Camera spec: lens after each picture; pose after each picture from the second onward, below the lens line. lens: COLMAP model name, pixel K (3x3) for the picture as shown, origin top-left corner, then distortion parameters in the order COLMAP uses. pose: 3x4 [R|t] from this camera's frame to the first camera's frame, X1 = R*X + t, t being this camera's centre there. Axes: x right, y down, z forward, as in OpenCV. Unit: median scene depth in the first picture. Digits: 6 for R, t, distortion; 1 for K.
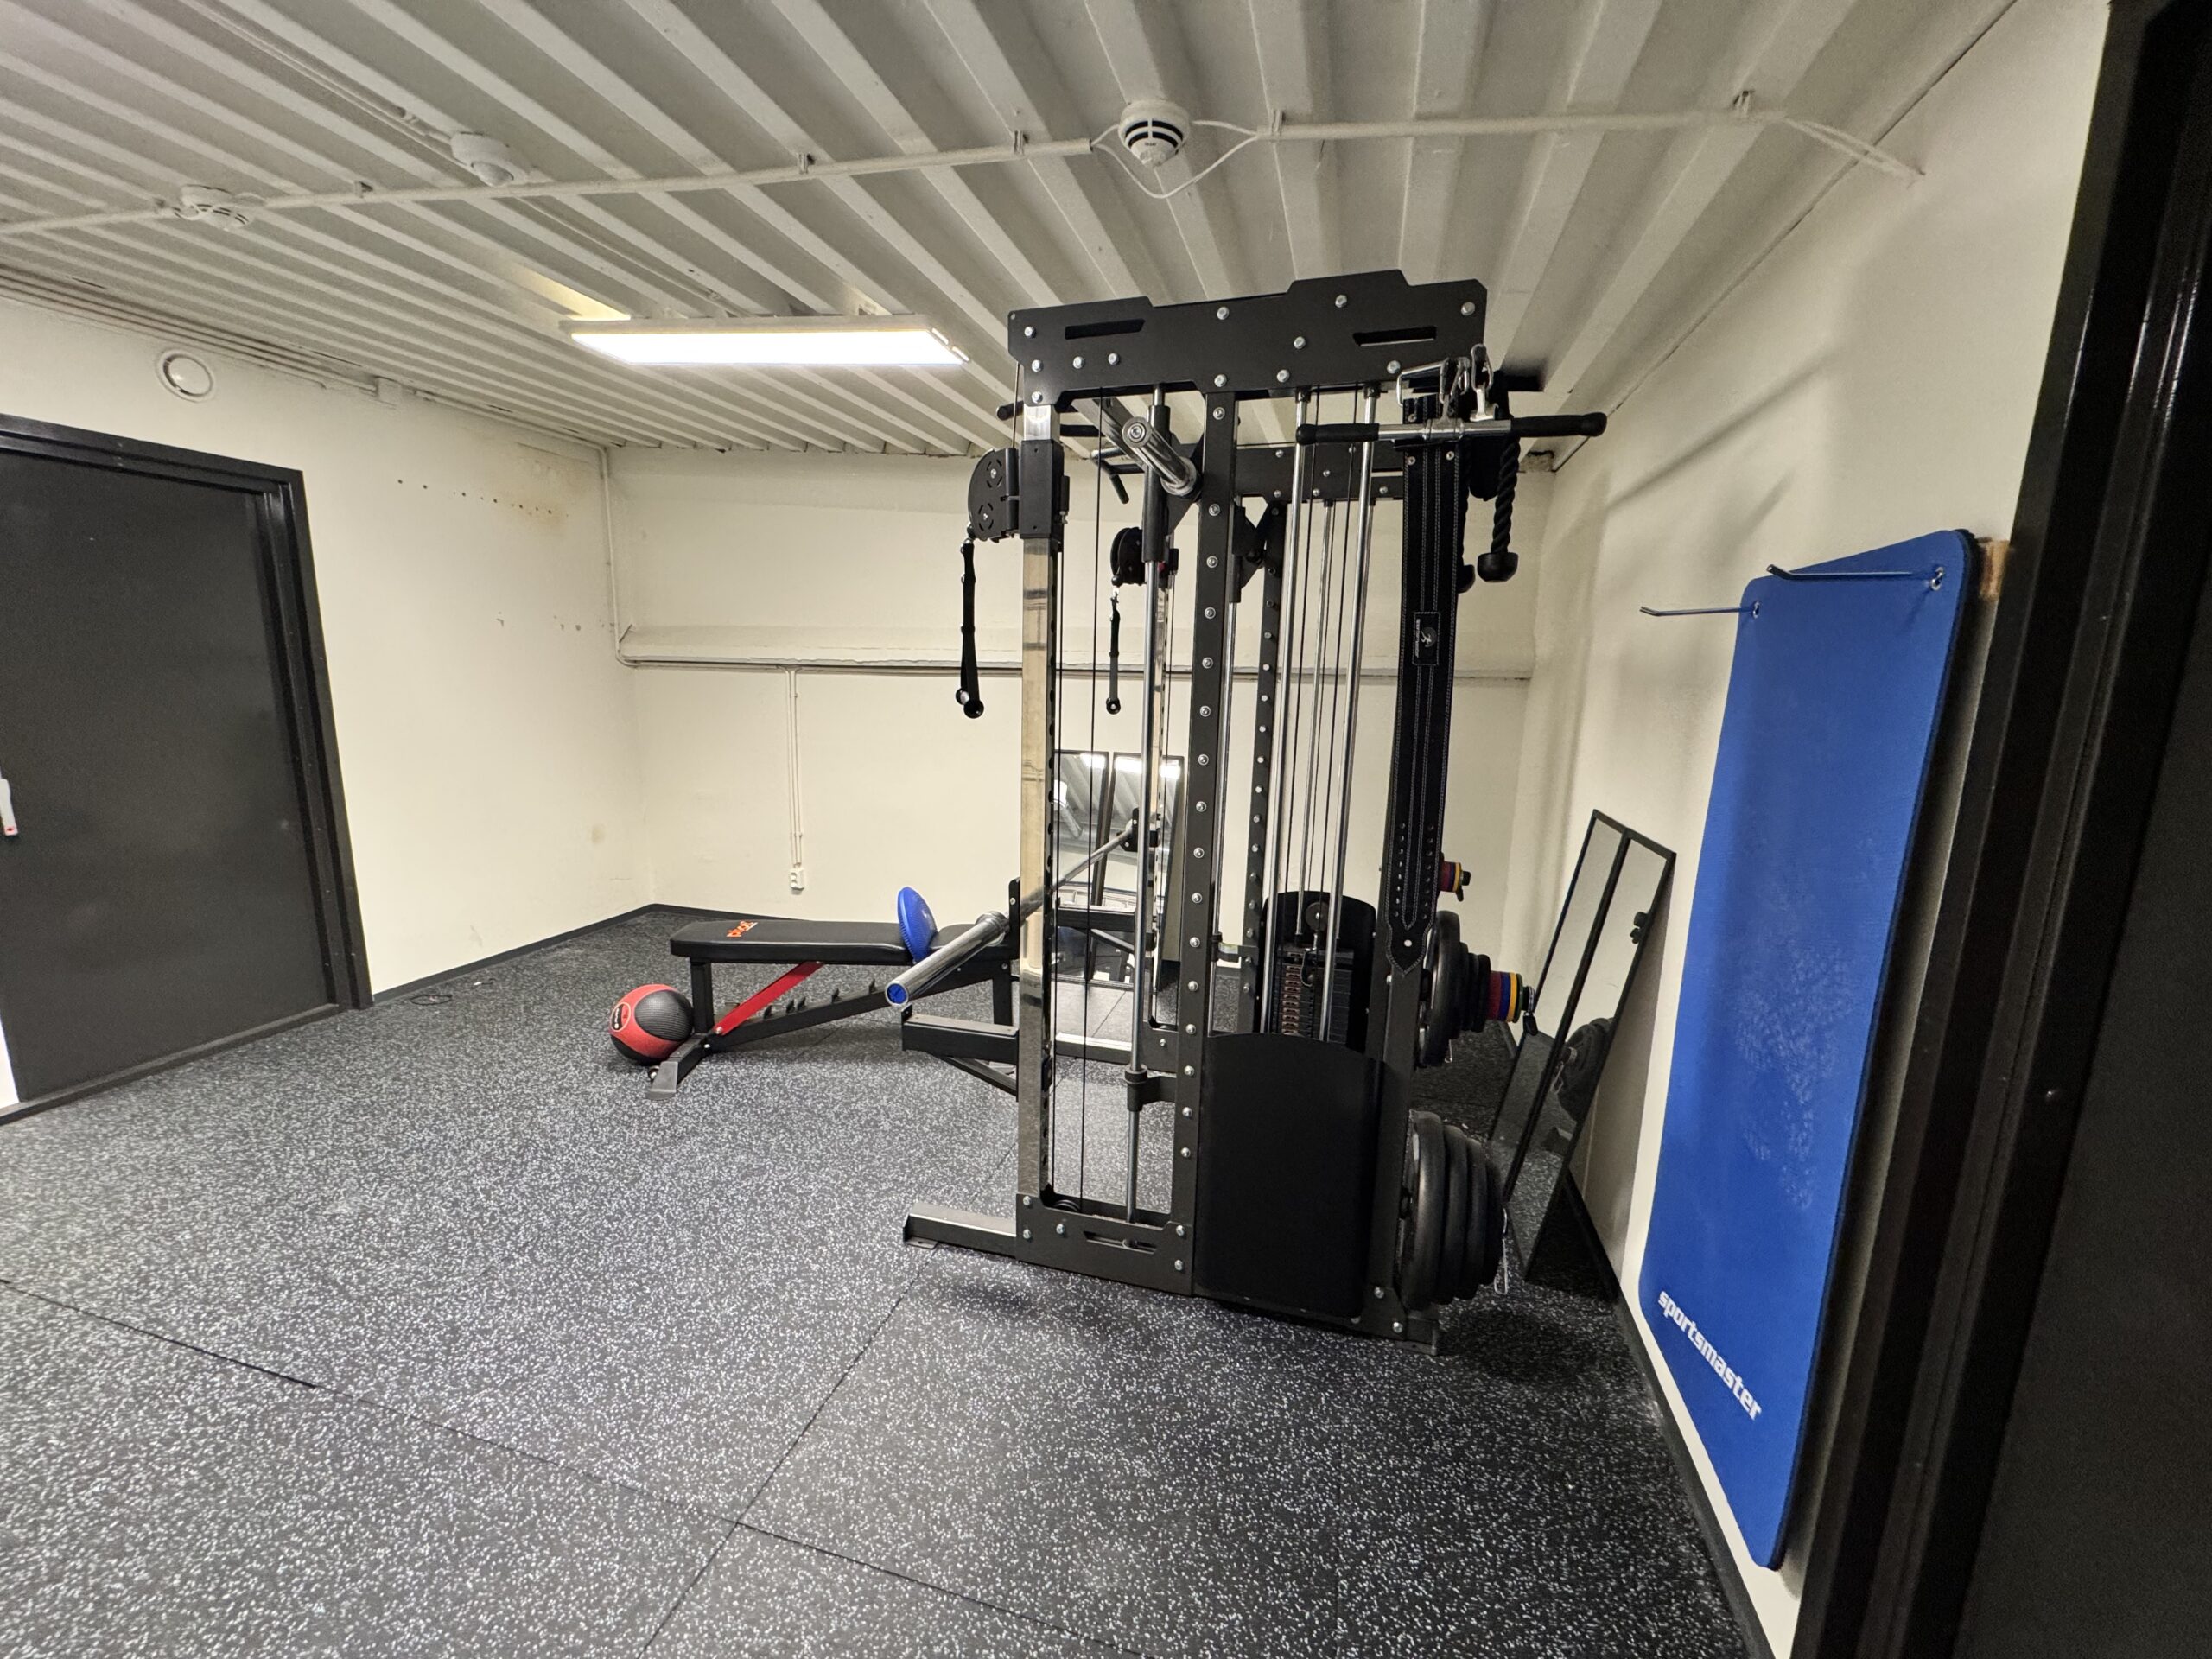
lens RADIAL K [[884.7, 0, 1105.7], [0, 884.7, 830.1], [0, 0, 1]] dist [0.000738, 0.000303]
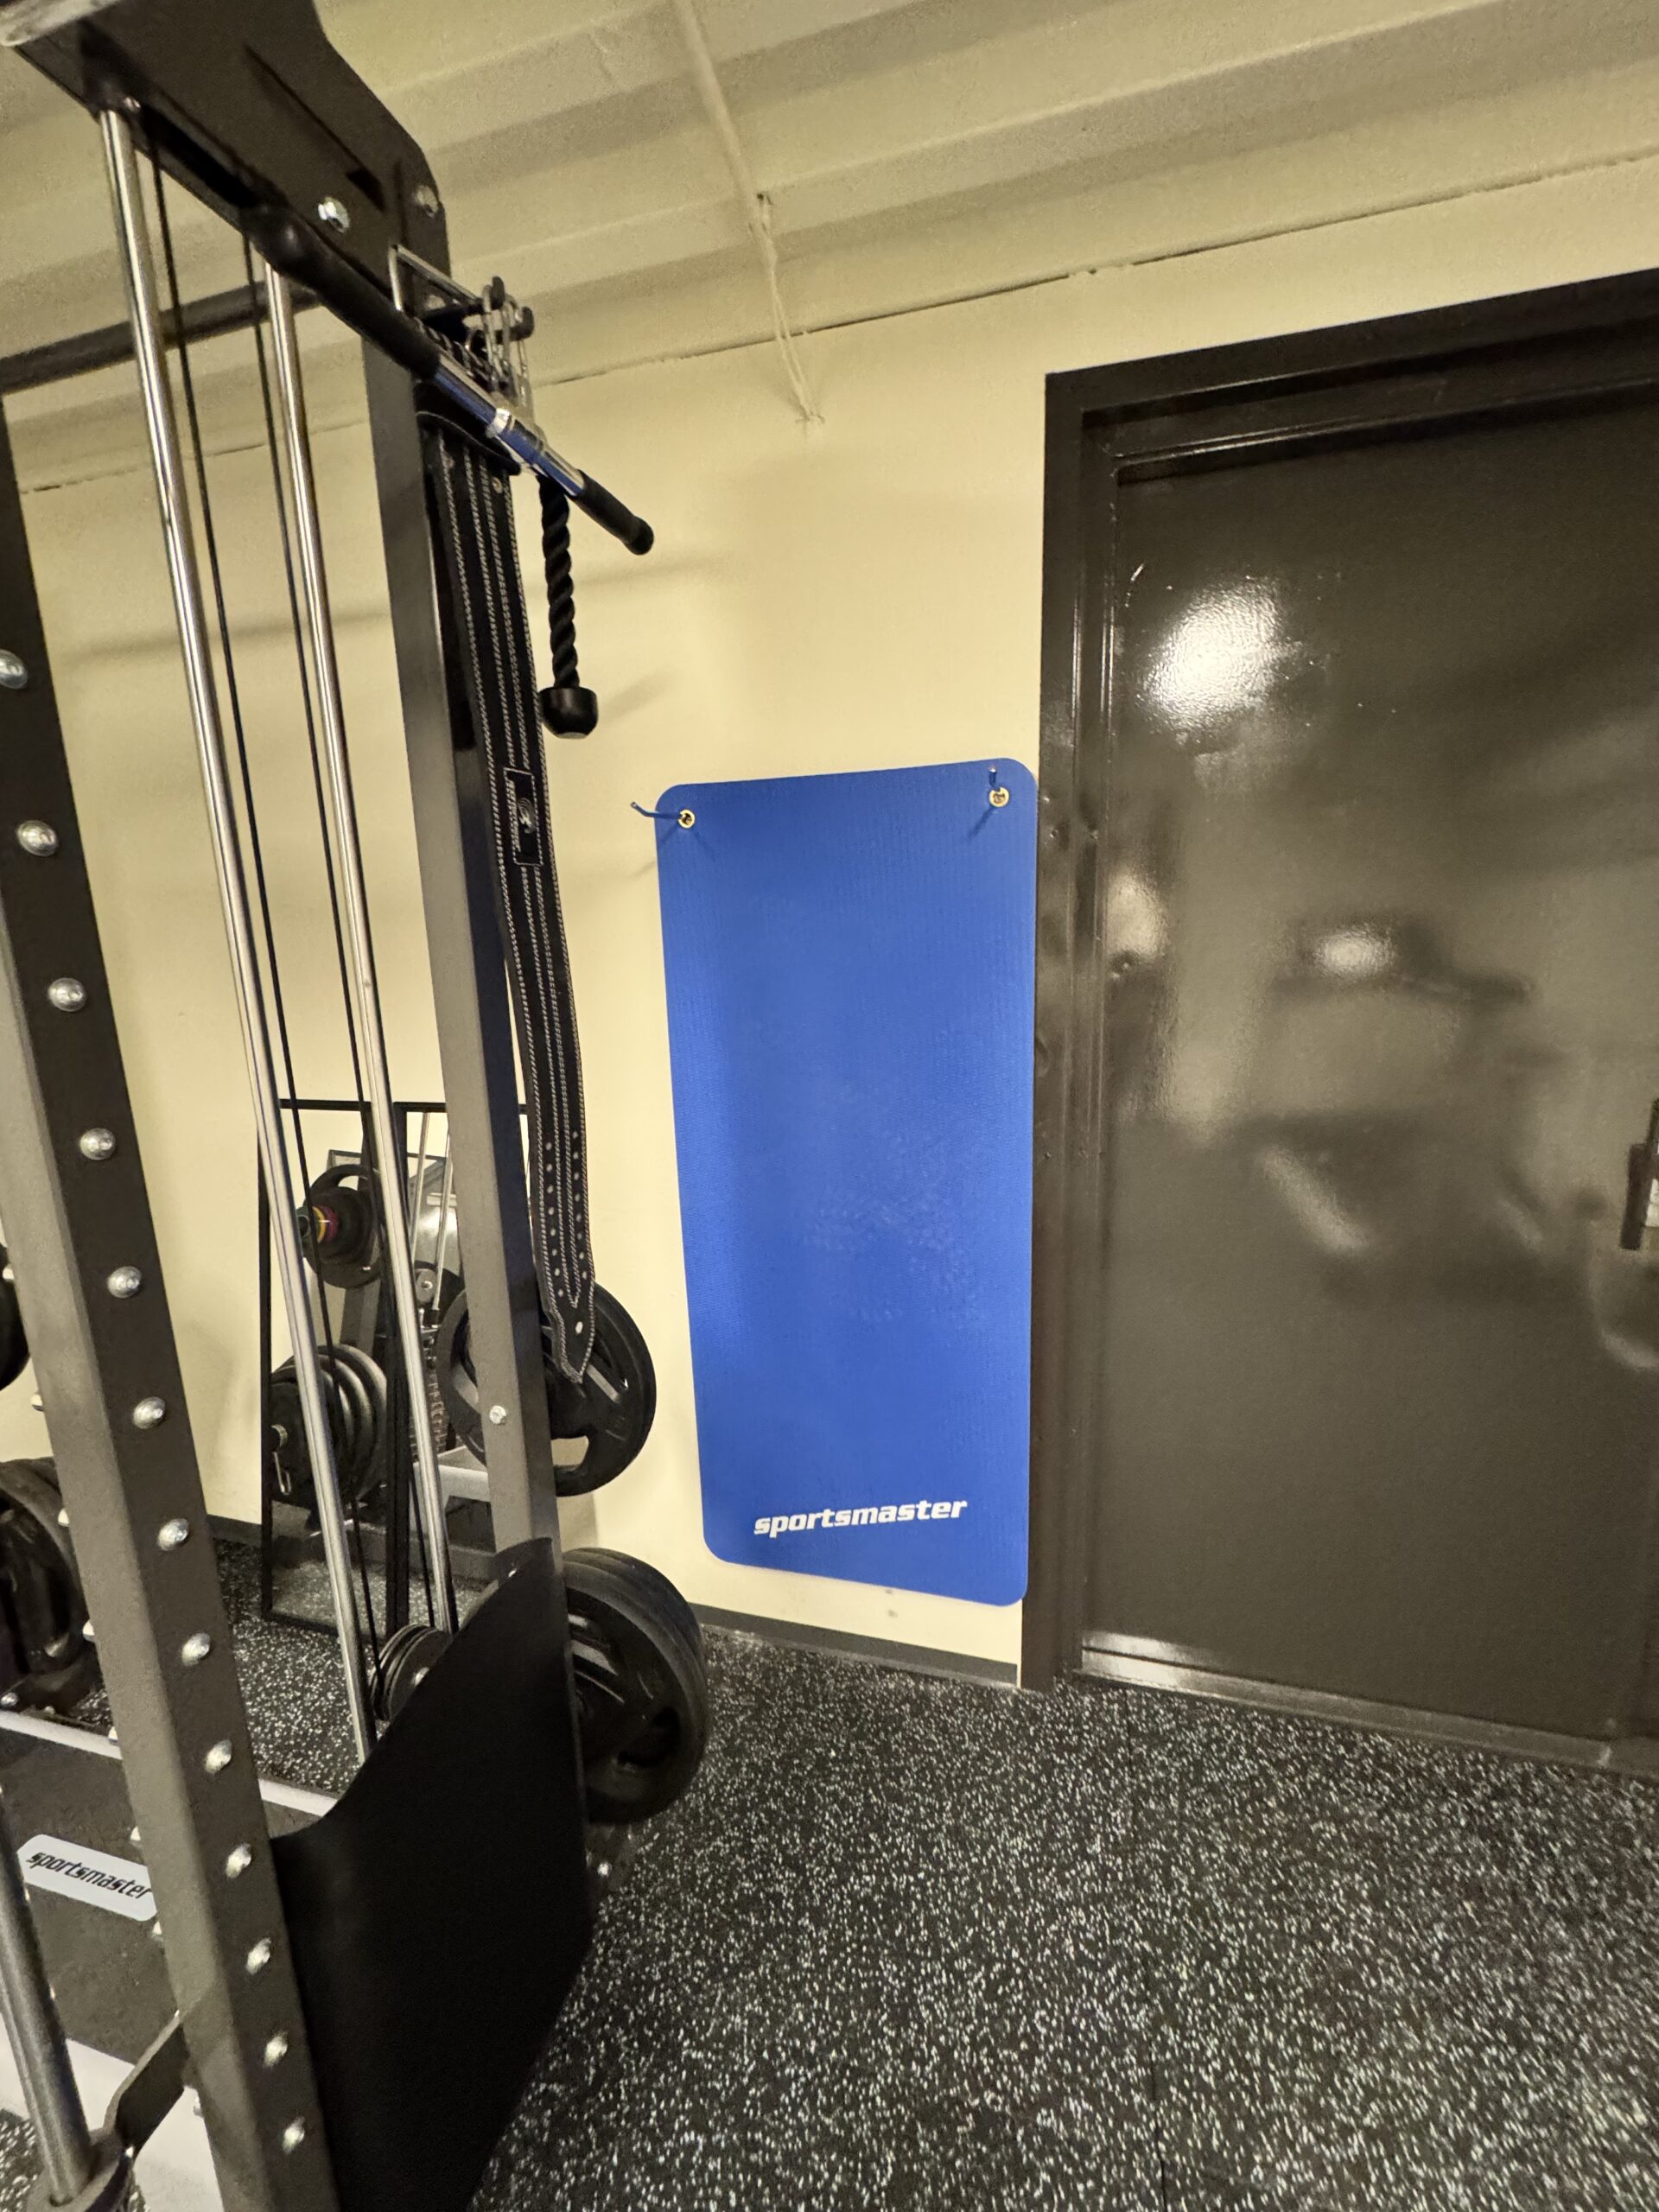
lens RADIAL K [[884.7, 0, 833.8], [0, 884.7, 1107.2], [0, 0, 1]] dist [0.000738, 0.000303]
pose [[-0.027439, -0.224214, 0.974154, -0.258989], [0.203130, 0.952937, 0.225052, -0.137528], [-0.978767, 0.204055, 0.019397, 0.906654]]
